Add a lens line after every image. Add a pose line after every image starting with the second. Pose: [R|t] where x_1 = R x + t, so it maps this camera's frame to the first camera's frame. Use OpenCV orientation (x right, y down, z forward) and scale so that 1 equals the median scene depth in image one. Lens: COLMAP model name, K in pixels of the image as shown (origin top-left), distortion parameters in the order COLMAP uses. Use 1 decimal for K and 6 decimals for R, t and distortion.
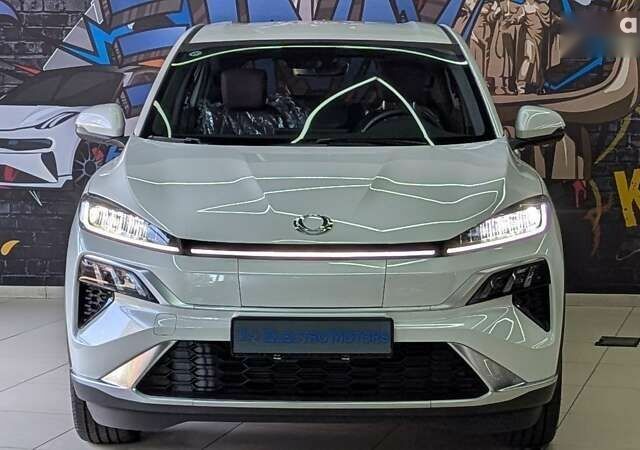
lens RADIAL K [[1998.5, 0, 325.7], [0, 1998.5, 222.4], [0, 0, 1]] dist [0.749434, 0.000000]
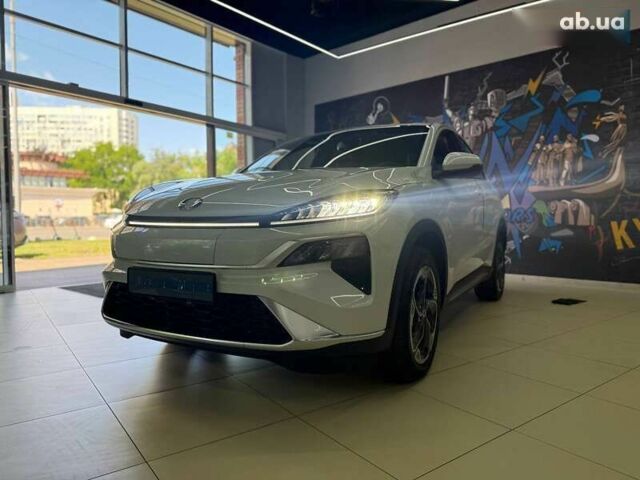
lens RADIAL K [[457.1, 0, 319.0], [0, 457.1, 241.3], [0, 0, 1]] dist [0.009764, -0.019046]
pose [[0.848181, 0.027086, -0.529013, 0.230481], [-0.044095, 0.998836, -0.019558, 0.028980], [0.527868, 0.039915, 0.848388, 0.755582]]
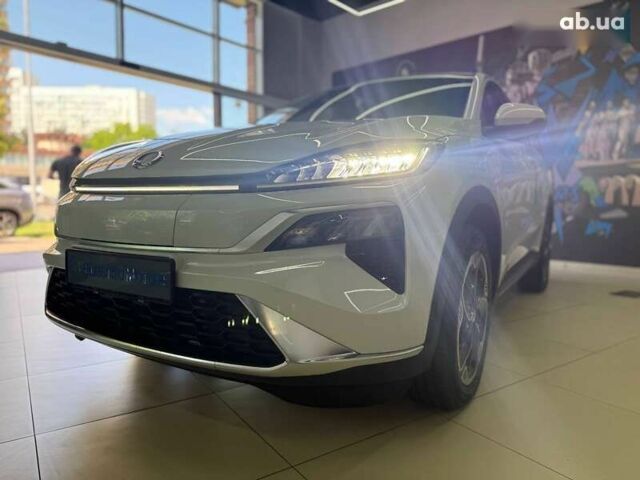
lens RADIAL K [[457.1, 0, 321.0], [0, 457.1, 241.7], [0, 0, 1]] dist [0.009764, -0.019046]
pose [[0.829137, 0.056129, -0.556221, 0.185648], [-0.053596, 0.998345, 0.020851, 0.031316], [0.556471, 0.012523, 0.830773, 0.834737]]
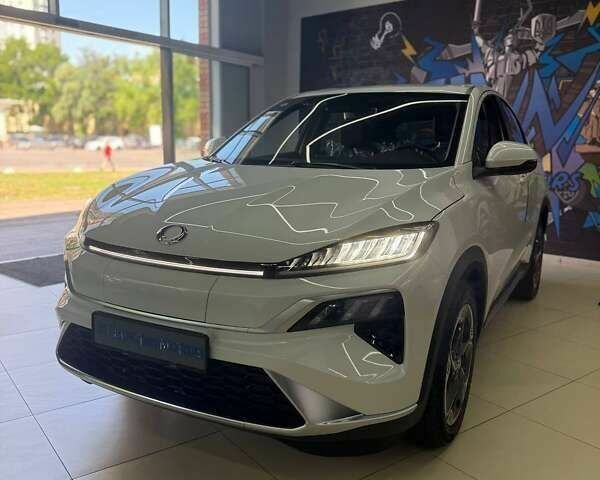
lens RADIAL K [[573.3, 0, 300.4], [0, 573.3, 243.6], [0, 0, 1]] dist [-0.005982, 0.000000]
pose [[0.853826, 0.108403, -0.509146, 0.204259], [-0.062304, 0.992327, 0.106796, -0.029809], [0.516816, -0.059464, 0.854029, 0.749133]]
